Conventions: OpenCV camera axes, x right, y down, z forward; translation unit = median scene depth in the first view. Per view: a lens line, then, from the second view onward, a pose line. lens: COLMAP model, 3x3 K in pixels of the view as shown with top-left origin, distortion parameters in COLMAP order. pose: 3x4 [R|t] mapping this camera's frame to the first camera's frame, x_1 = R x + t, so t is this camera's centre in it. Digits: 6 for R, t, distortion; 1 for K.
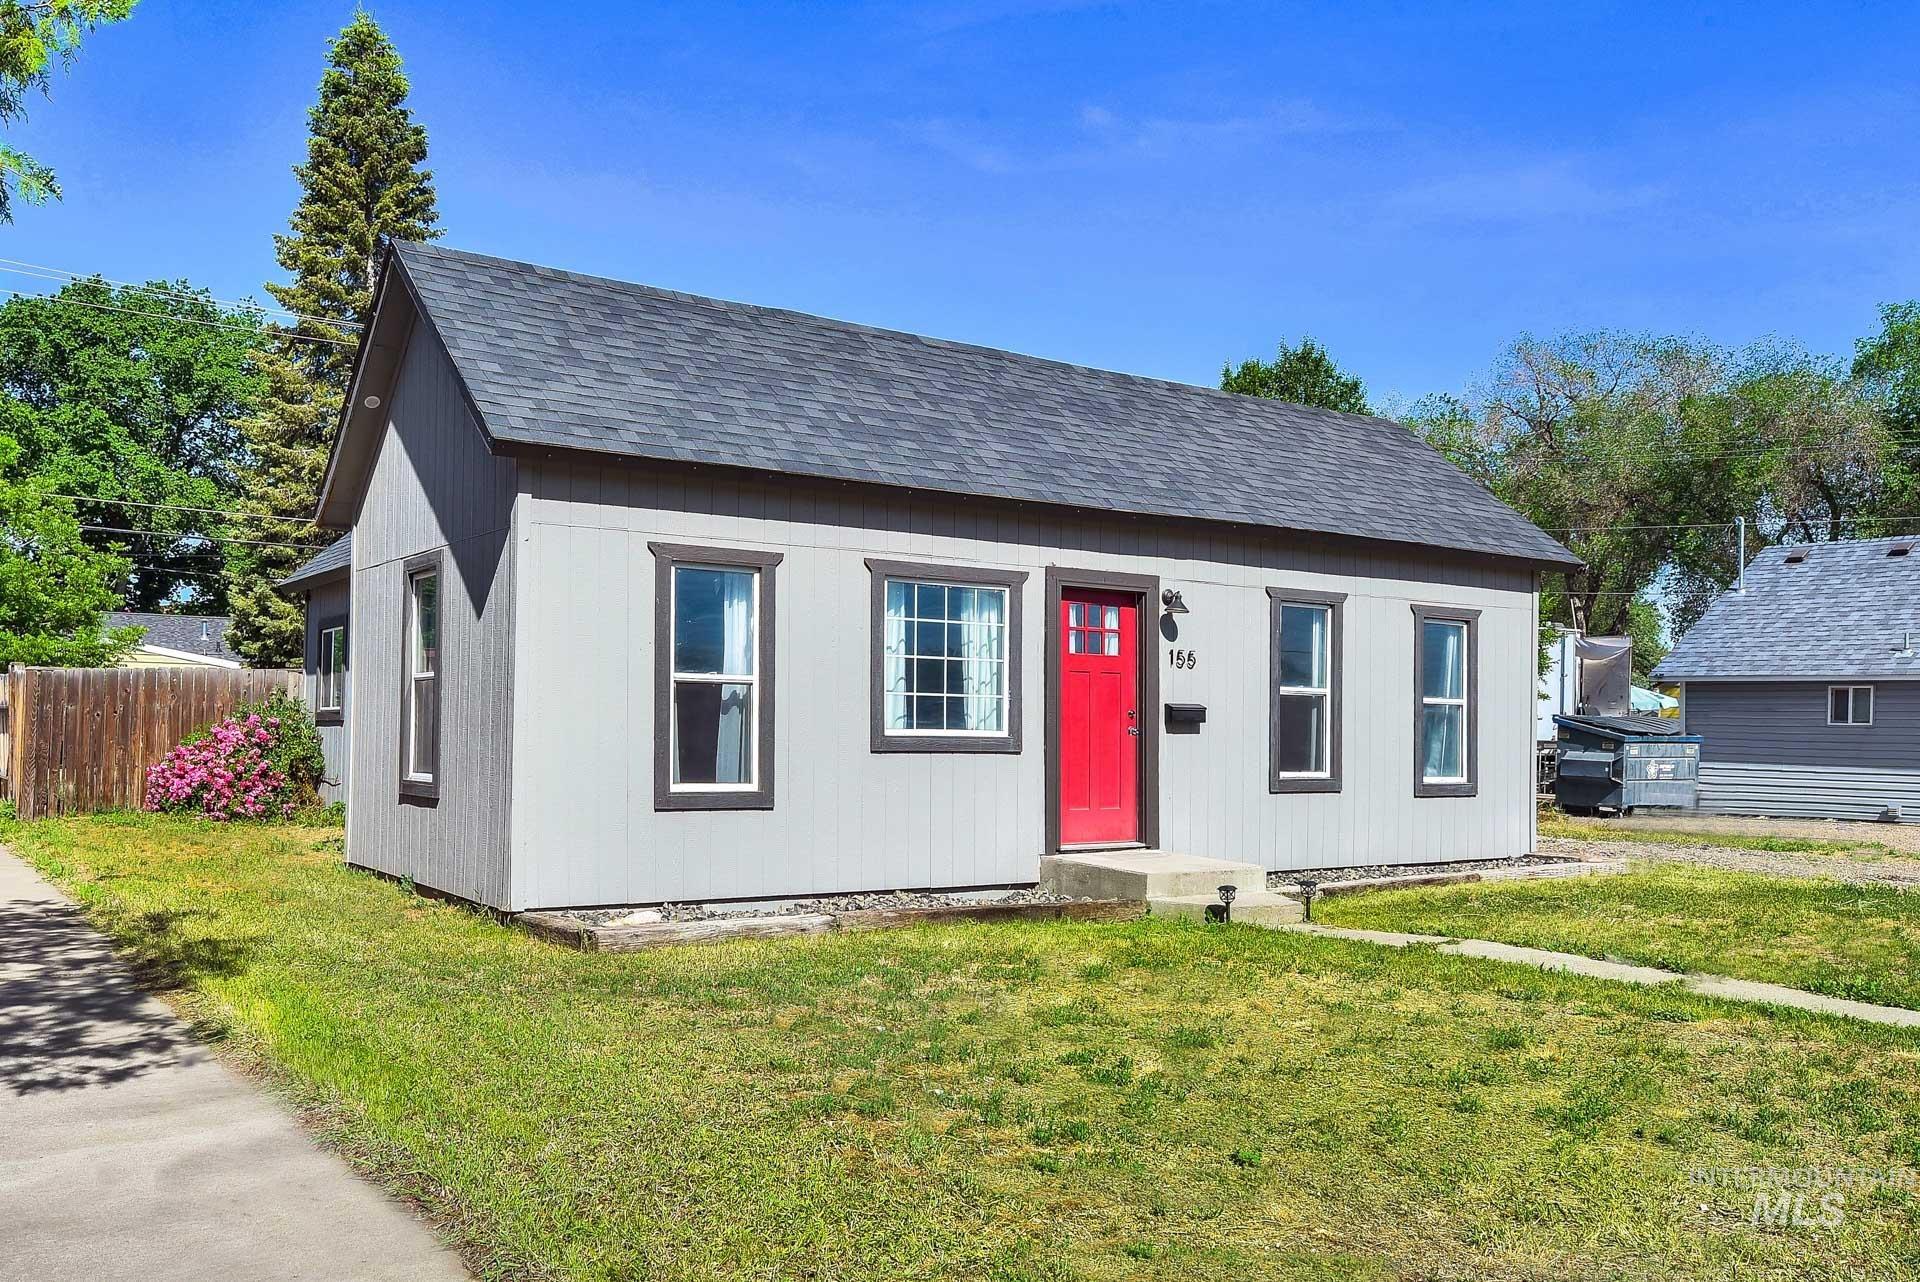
lens RADIAL K [[2169.7, 0, 957.3], [0, 2169.7, 652.7], [0, 0, 1]] dist [0.036655, 0.000000]
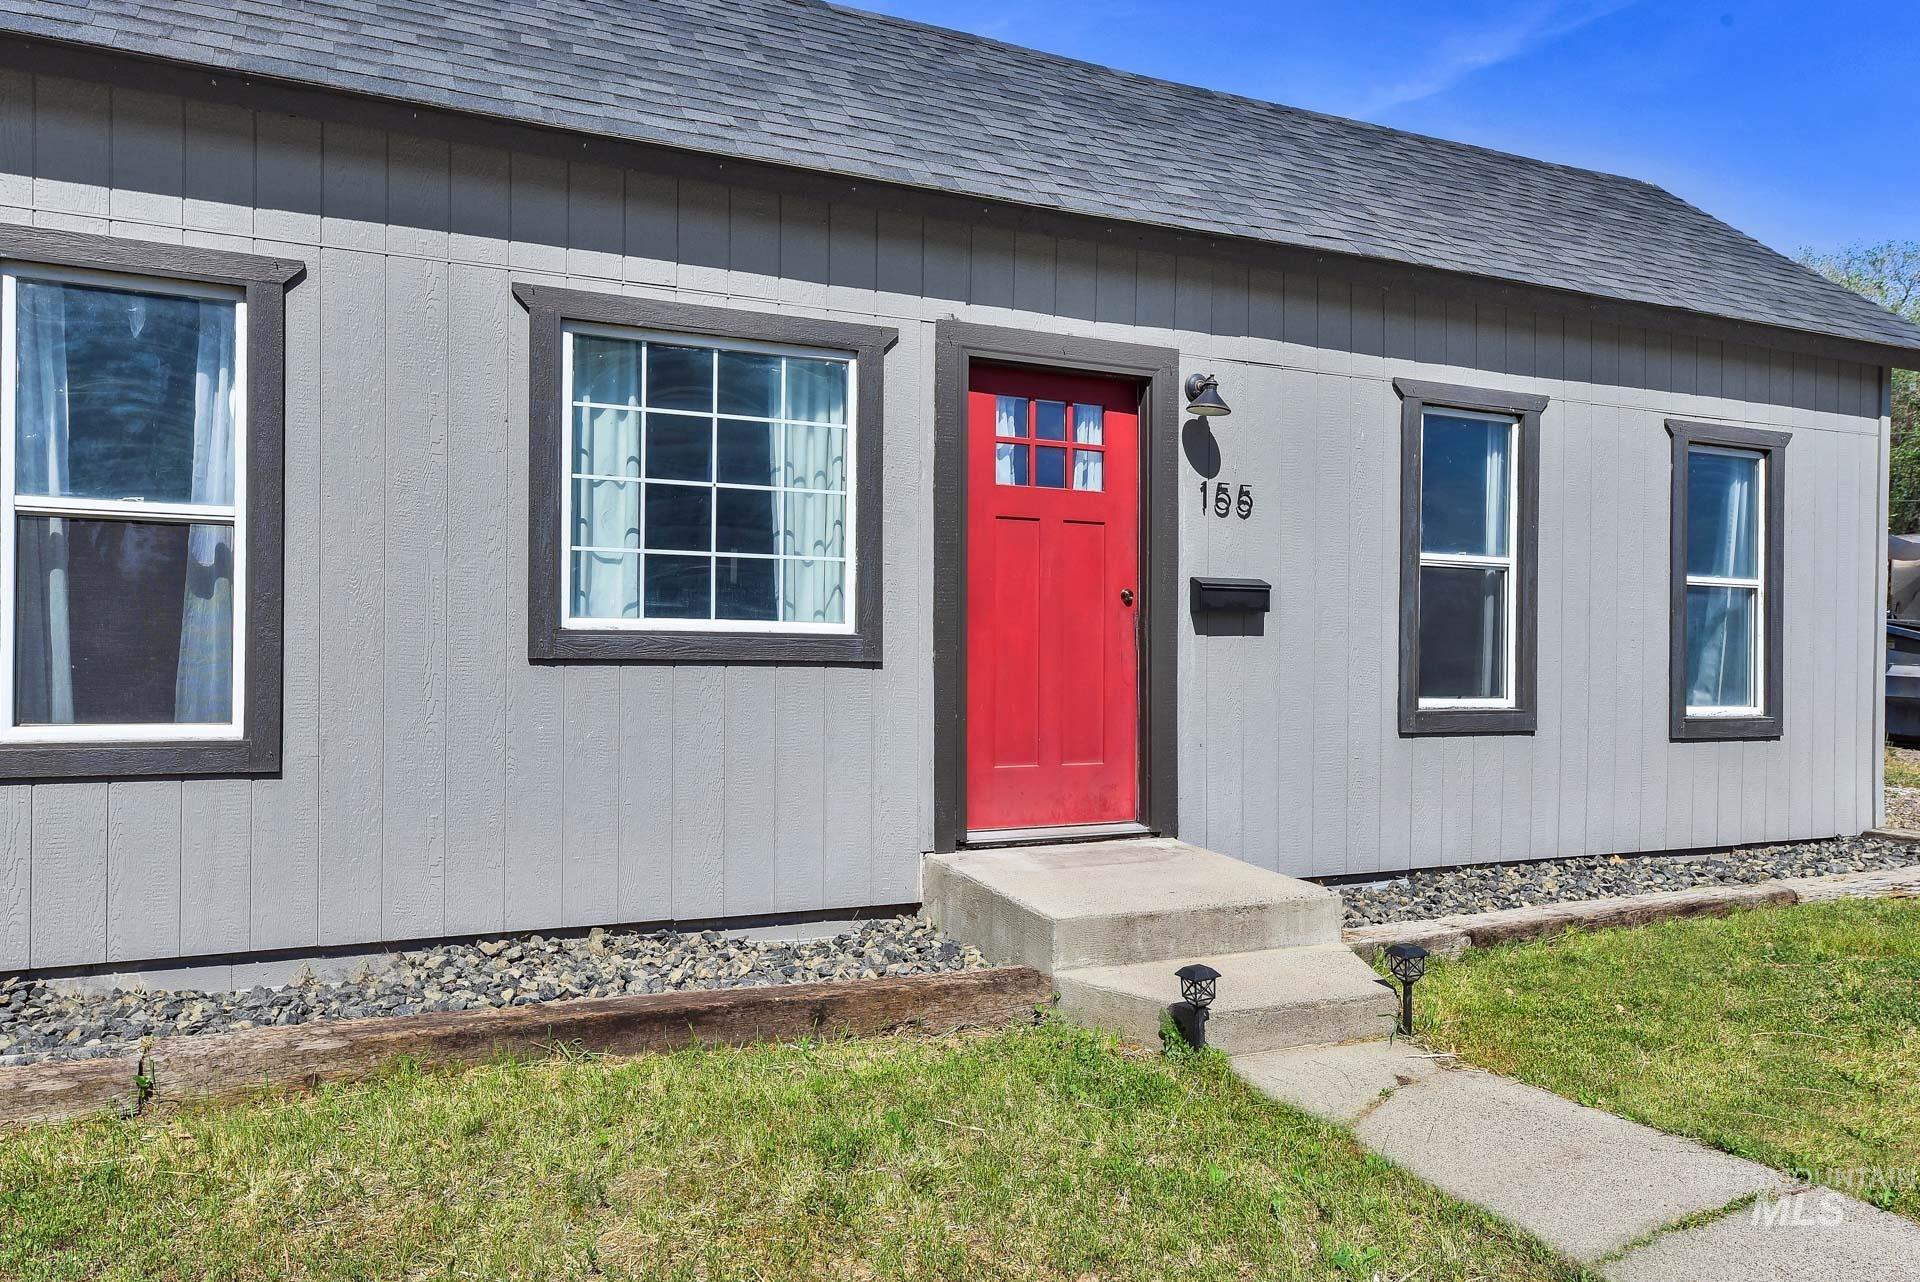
lens RADIAL K [[1624.2, 0, 969.6], [0, 1624.2, 625.3], [0, 0, 1]] dist [0.031389, -0.004300]
pose [[0.978273, -0.001958, -0.207310, 0.127320], [0.006445, 0.999759, 0.020970, 0.026532], [0.207219, -0.021851, 0.978051, 0.576608]]
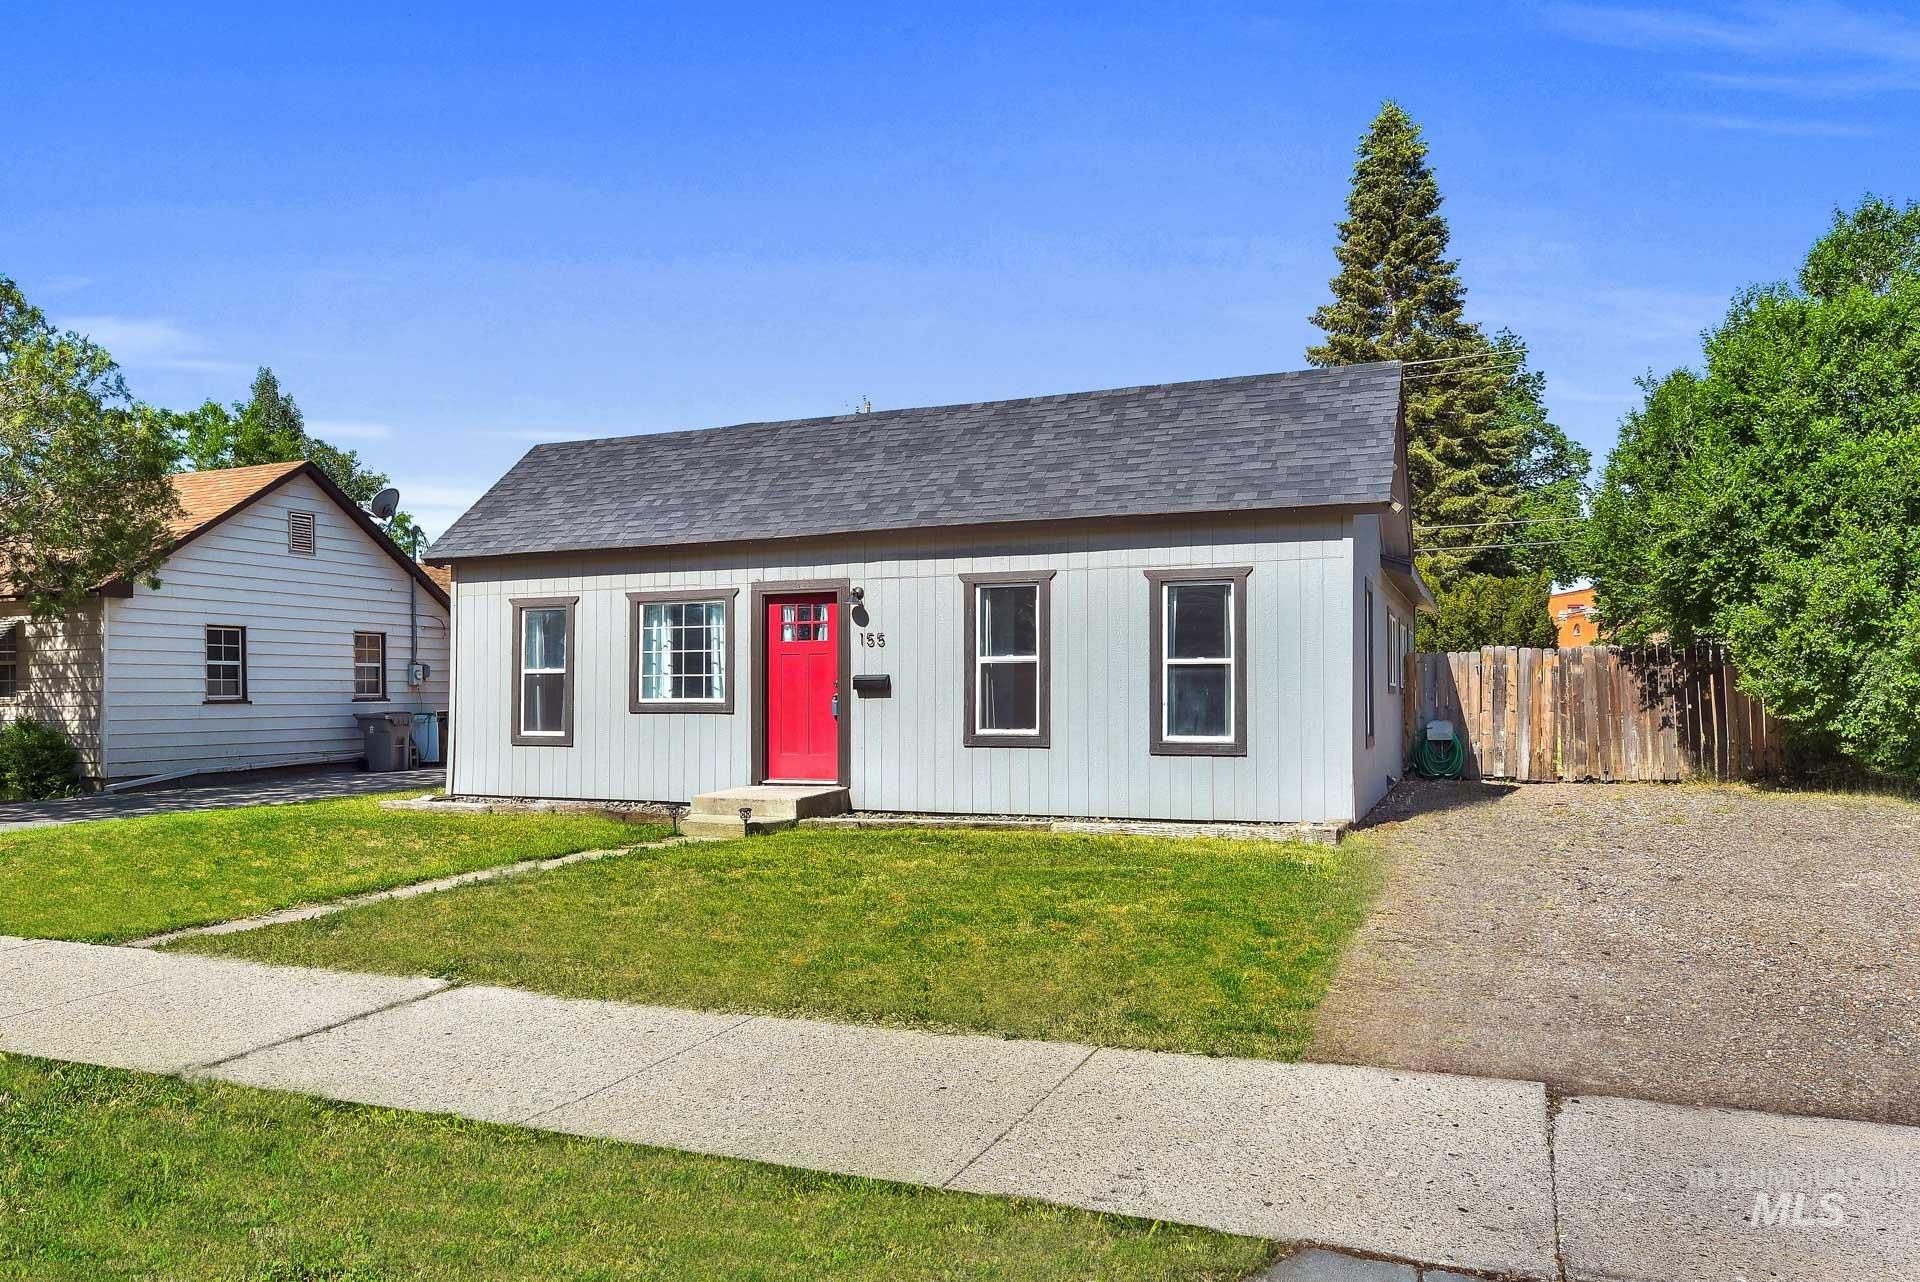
lens RADIAL K [[1270.0, 0, 960.7], [0, 1270.0, 640.3], [0, 0, 1]] dist [-0.007042, -0.000203]
pose [[0.419258, -0.055260, -0.906184, 0.815177], [0.042245, 0.998252, -0.041329, 0.036726], [0.906884, -0.020954, 0.420859, 0.740149]]
